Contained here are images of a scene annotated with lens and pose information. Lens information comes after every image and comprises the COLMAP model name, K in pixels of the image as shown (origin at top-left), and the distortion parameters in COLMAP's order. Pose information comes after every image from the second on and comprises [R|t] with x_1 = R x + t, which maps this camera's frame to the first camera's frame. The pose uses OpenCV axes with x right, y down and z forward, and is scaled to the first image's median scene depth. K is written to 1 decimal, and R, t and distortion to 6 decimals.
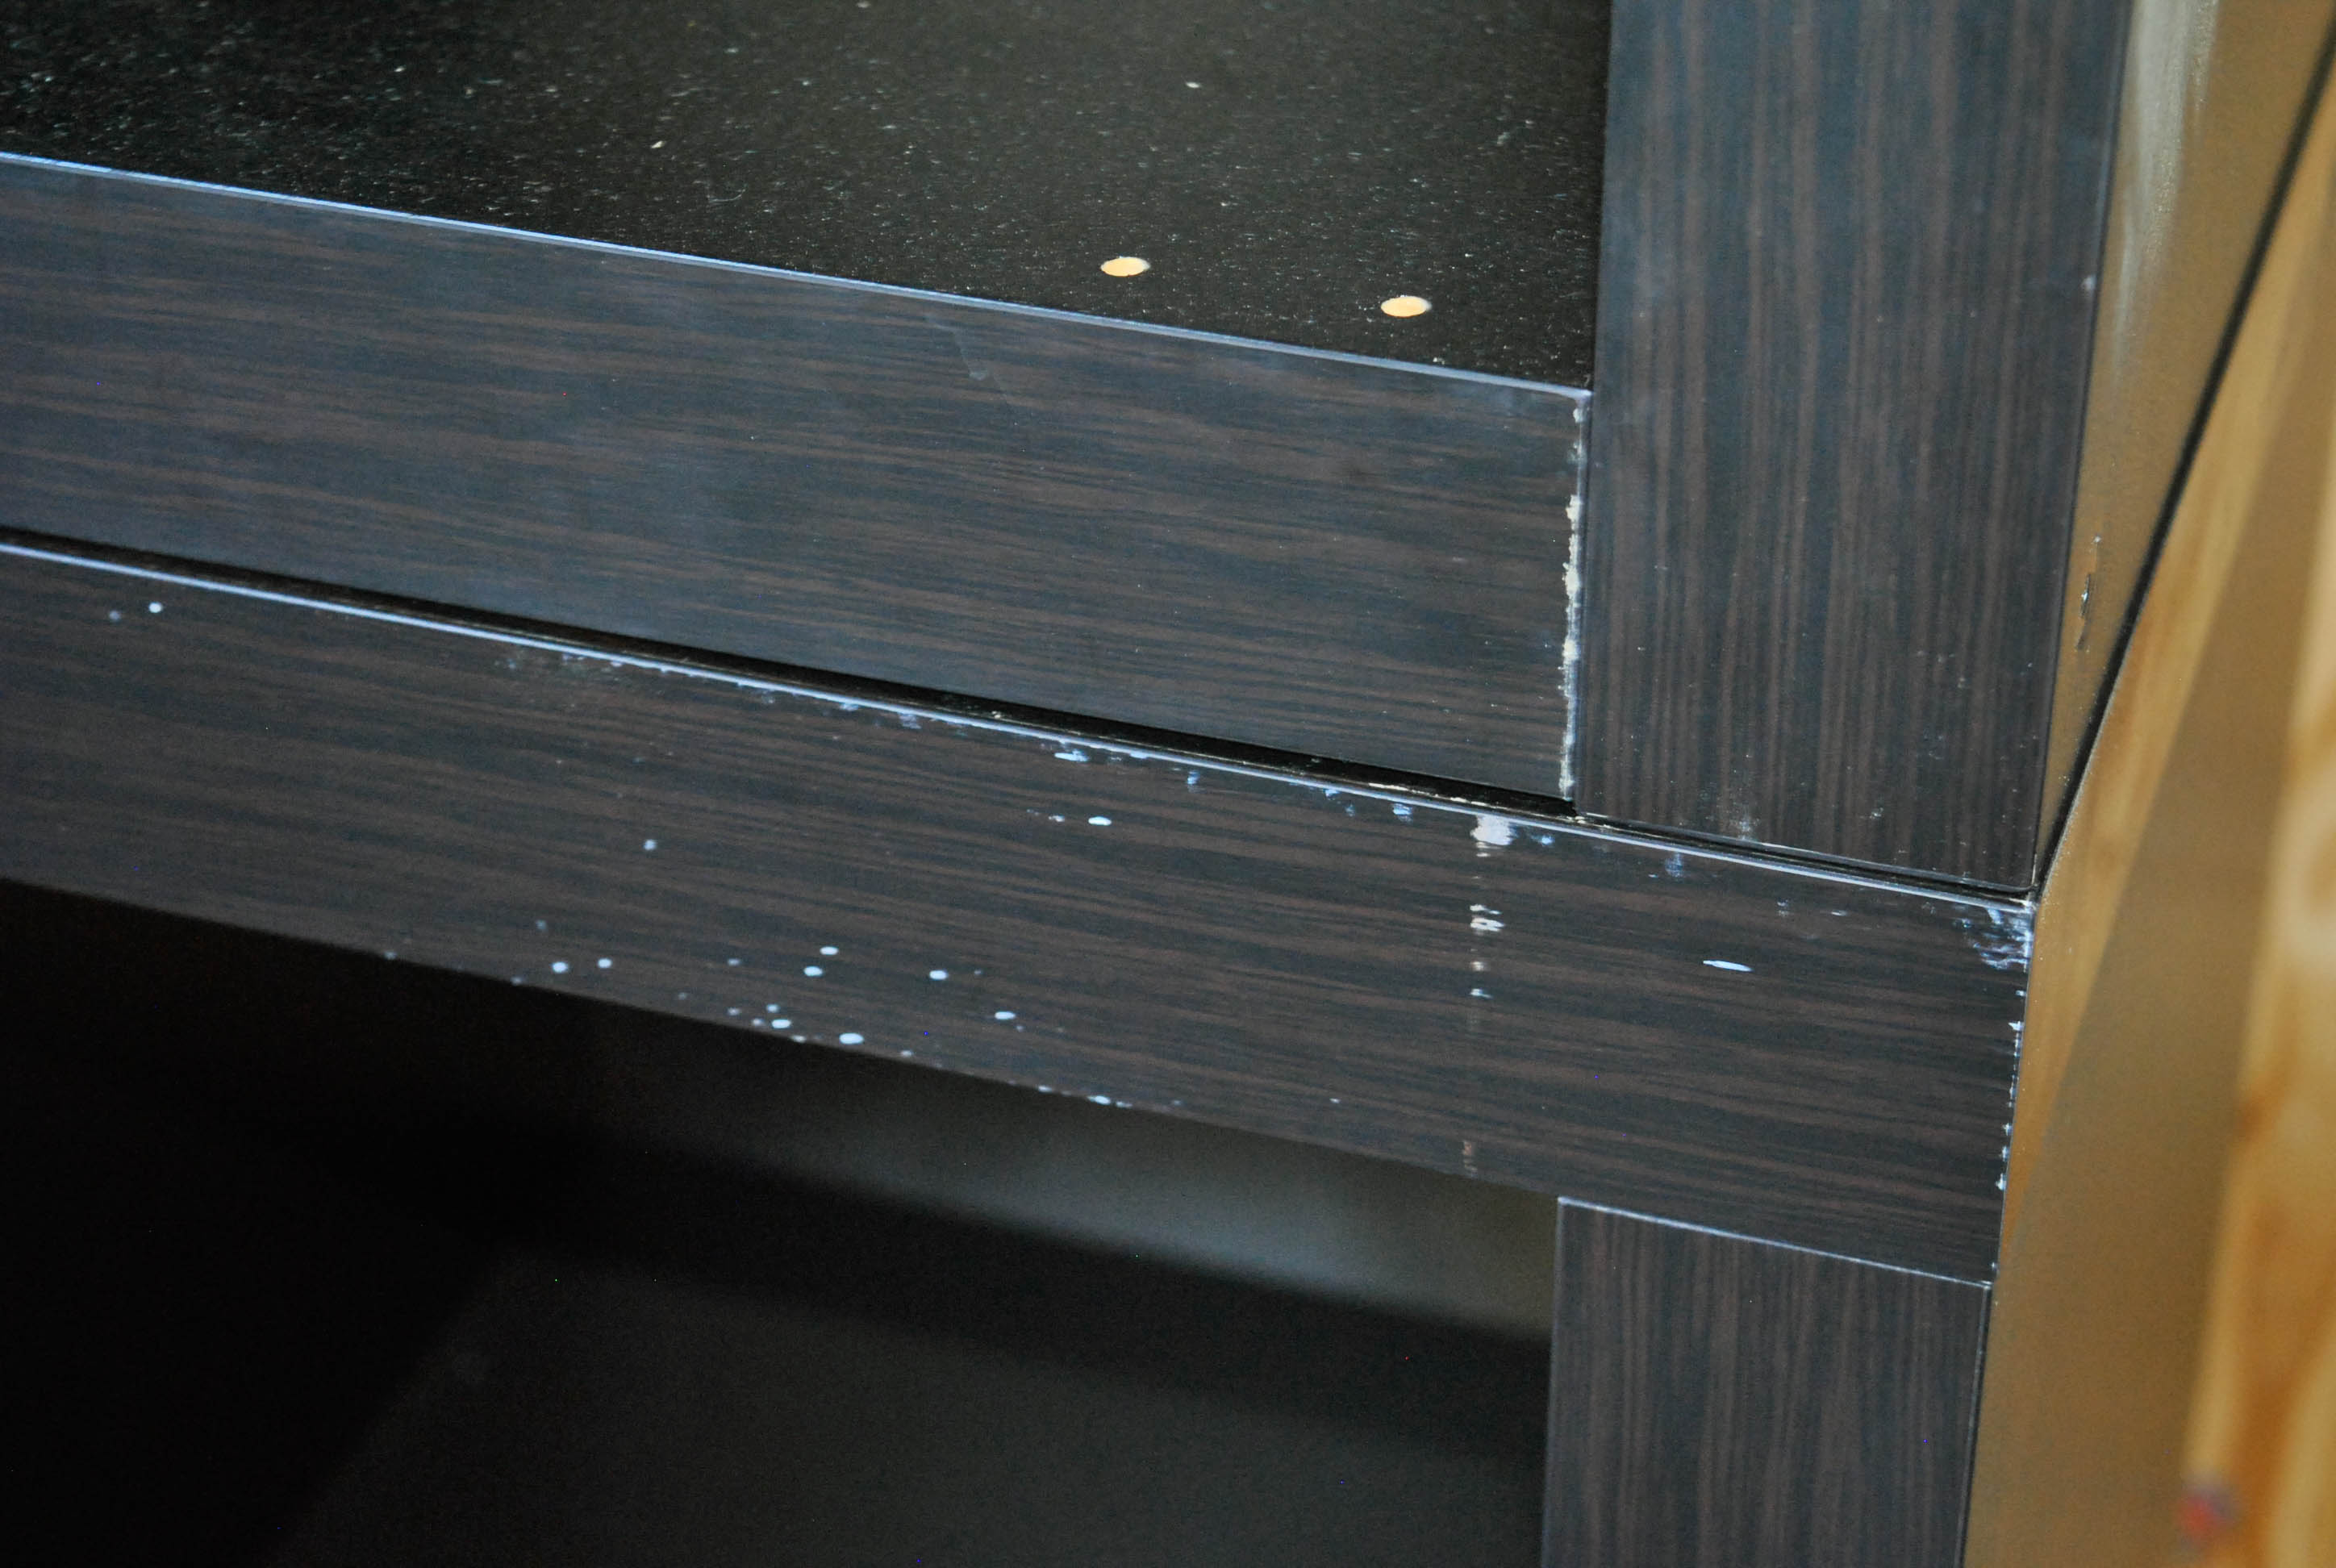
lens RADIAL K [[4599.9, 0, 1168.0], [0, 4599.9, 784.0], [0, 0, 1]] dist [0.023970, 0.080687]
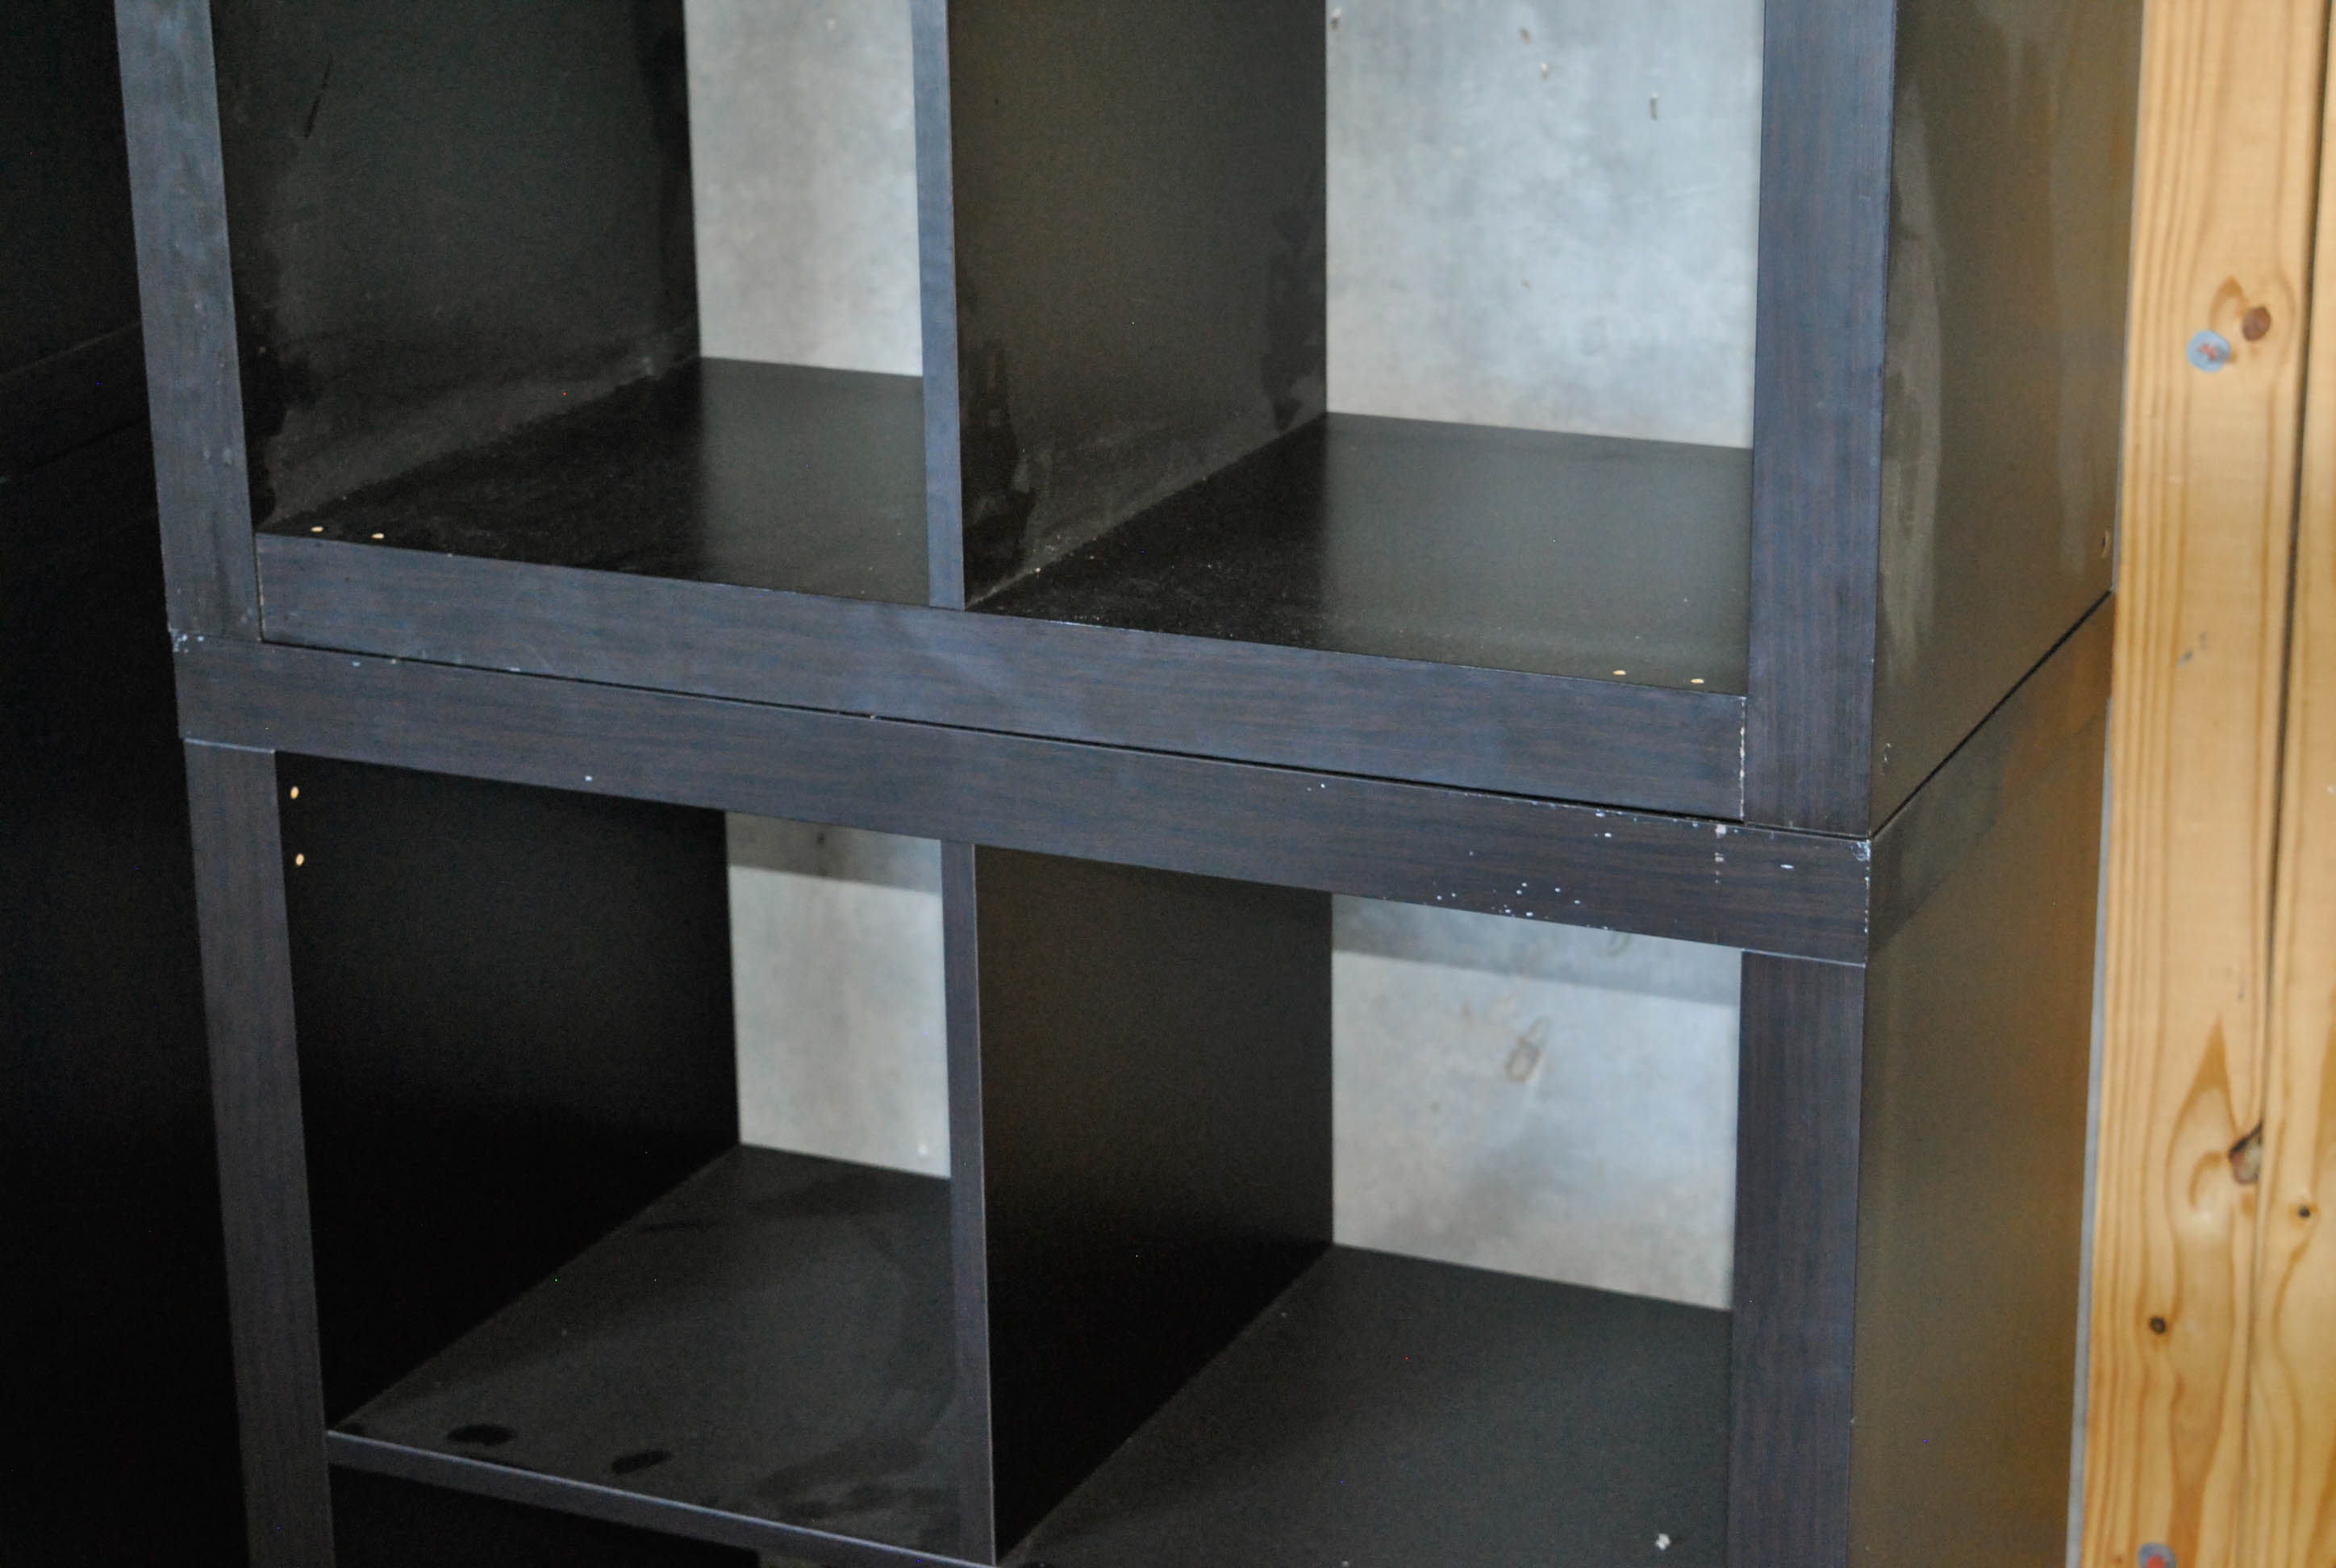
lens RADIAL K [[4599.9, 0, 1168.0], [0, 4599.9, 784.0], [0, 0, 1]] dist [0.023970, 0.080687]
pose [[0.996703, 0.018615, -0.078970, -0.076635], [-0.036833, 0.971060, -0.235980, 0.849998], [0.072292, 0.238111, 0.968544, -2.538282]]
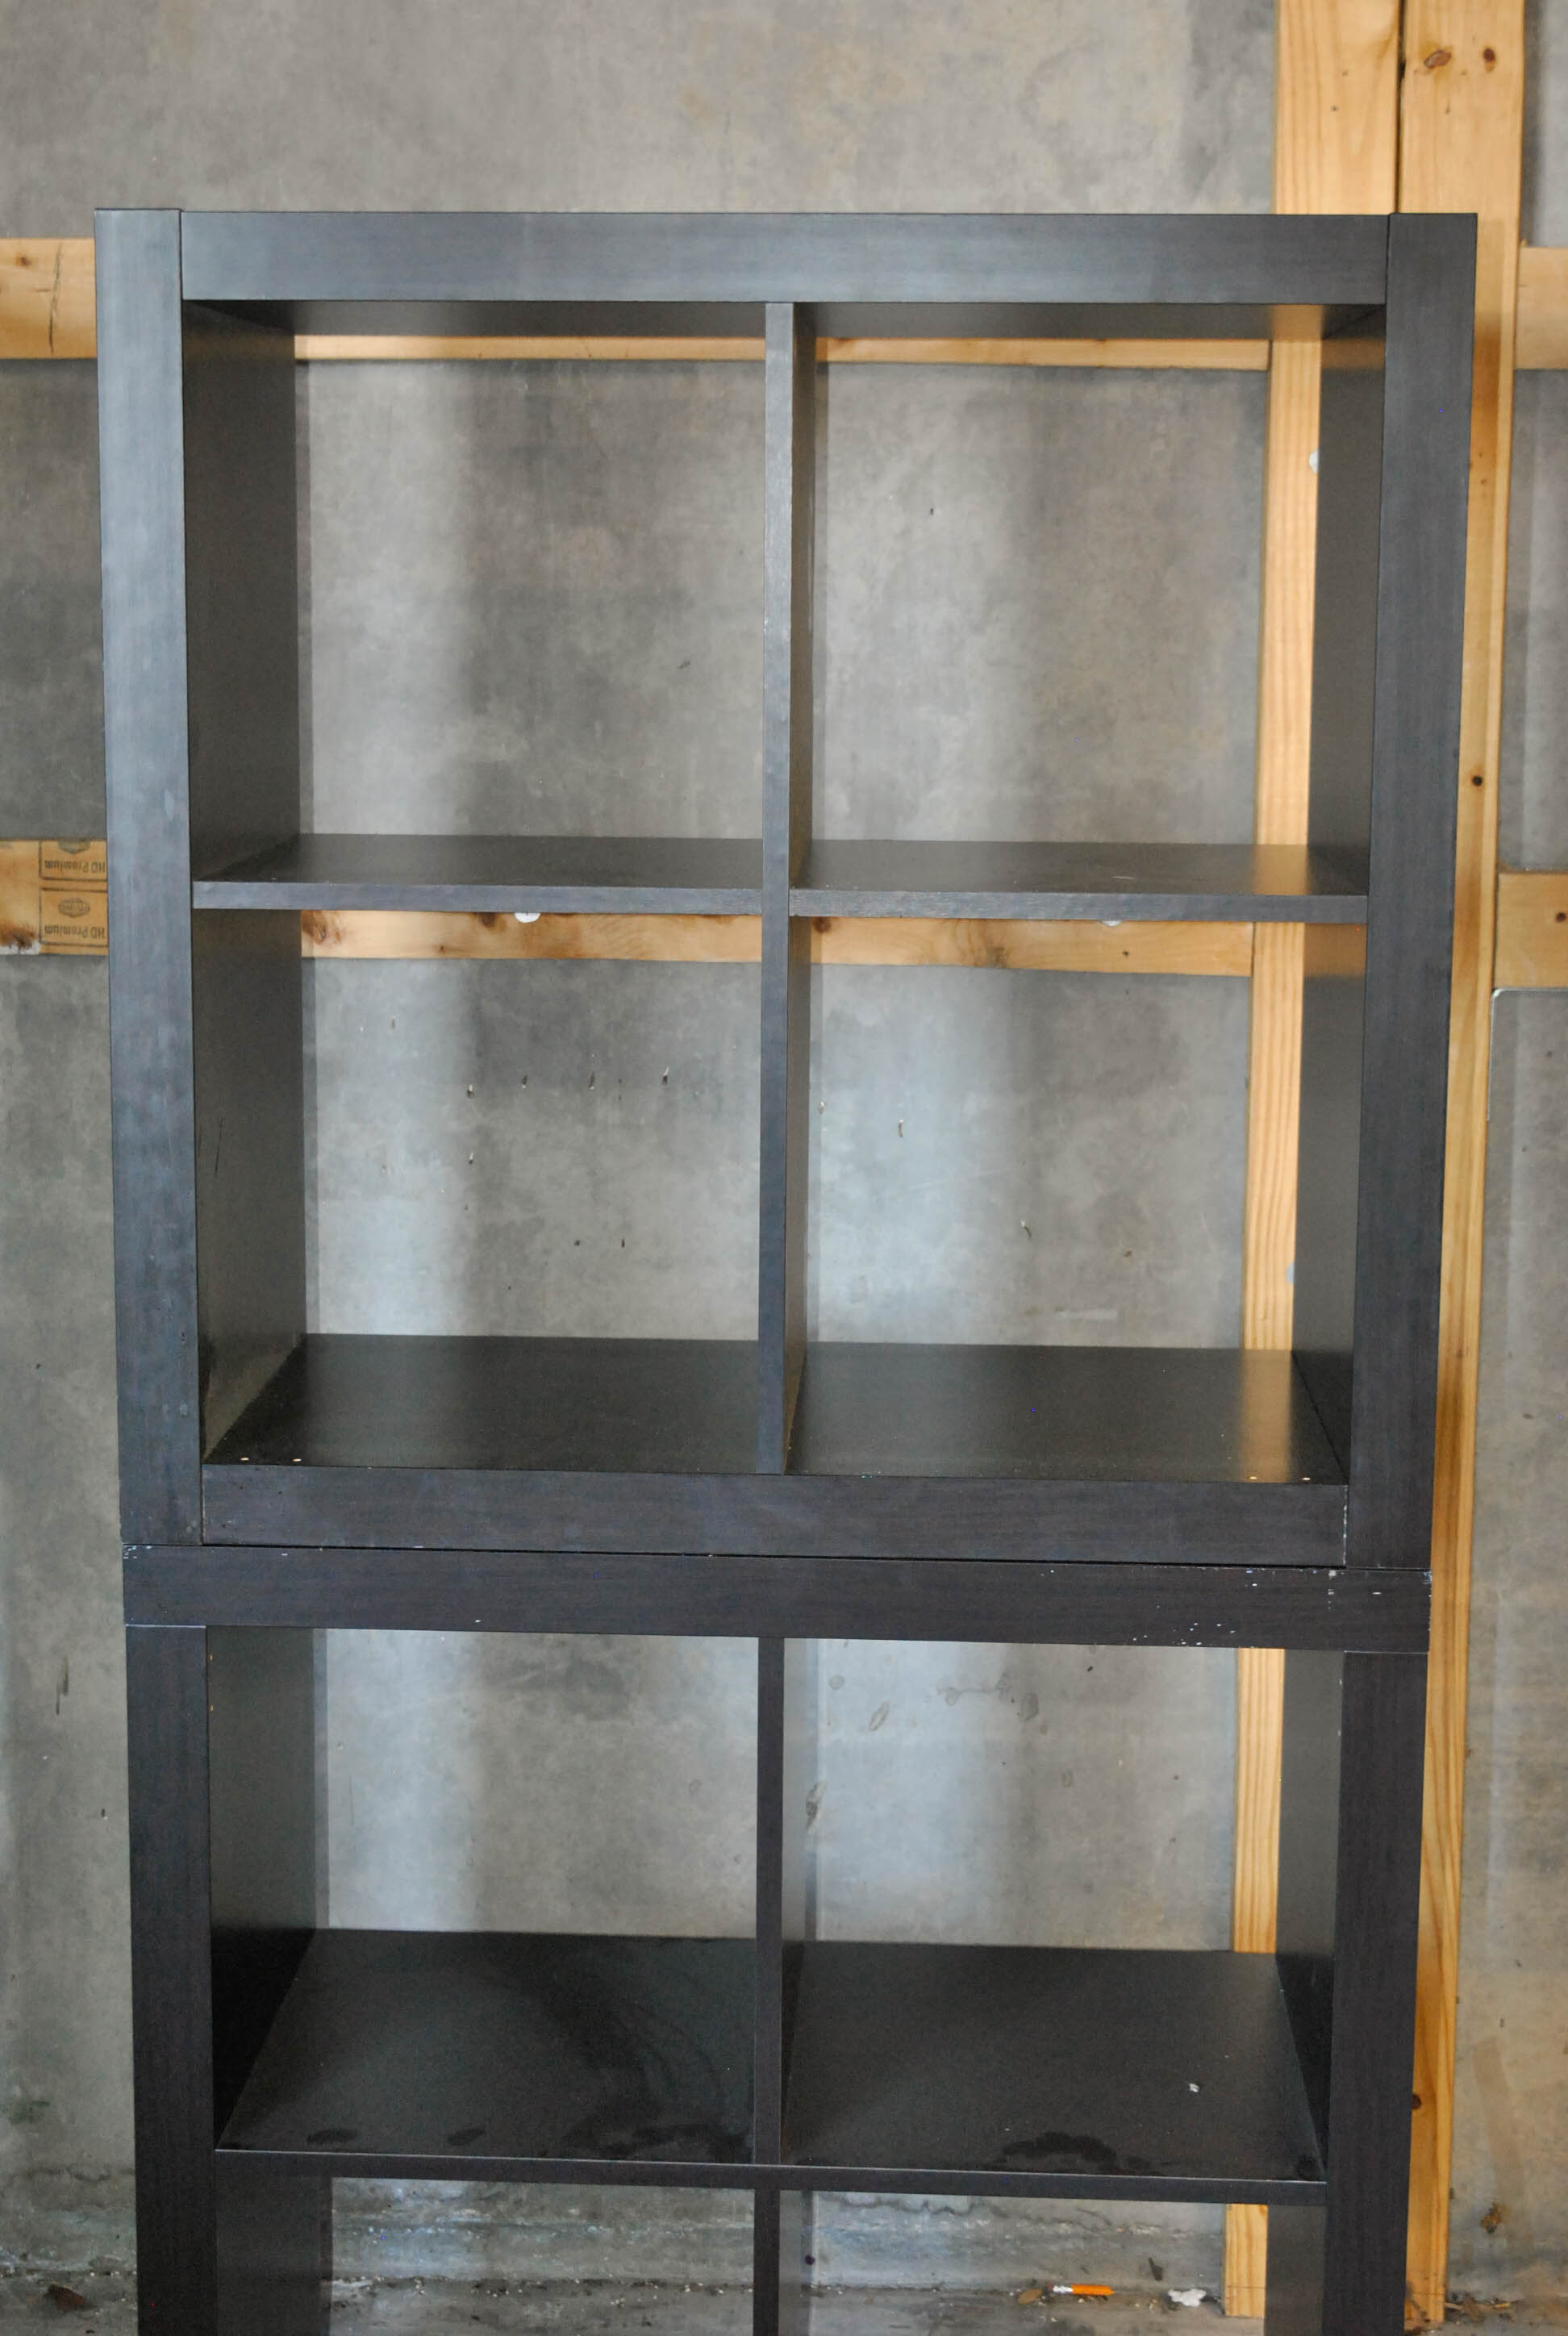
lens RADIAL K [[3907.5, 0, 777.3], [0, 3907.5, 1126.6], [0, 0, 1]] dist [-0.022948, 0.105671]
pose [[0.955591, -0.030635, 0.293099, -1.957130], [0.141373, 0.920321, -0.364724, 1.152048], [-0.258572, 0.389963, 0.883781, -3.226877]]
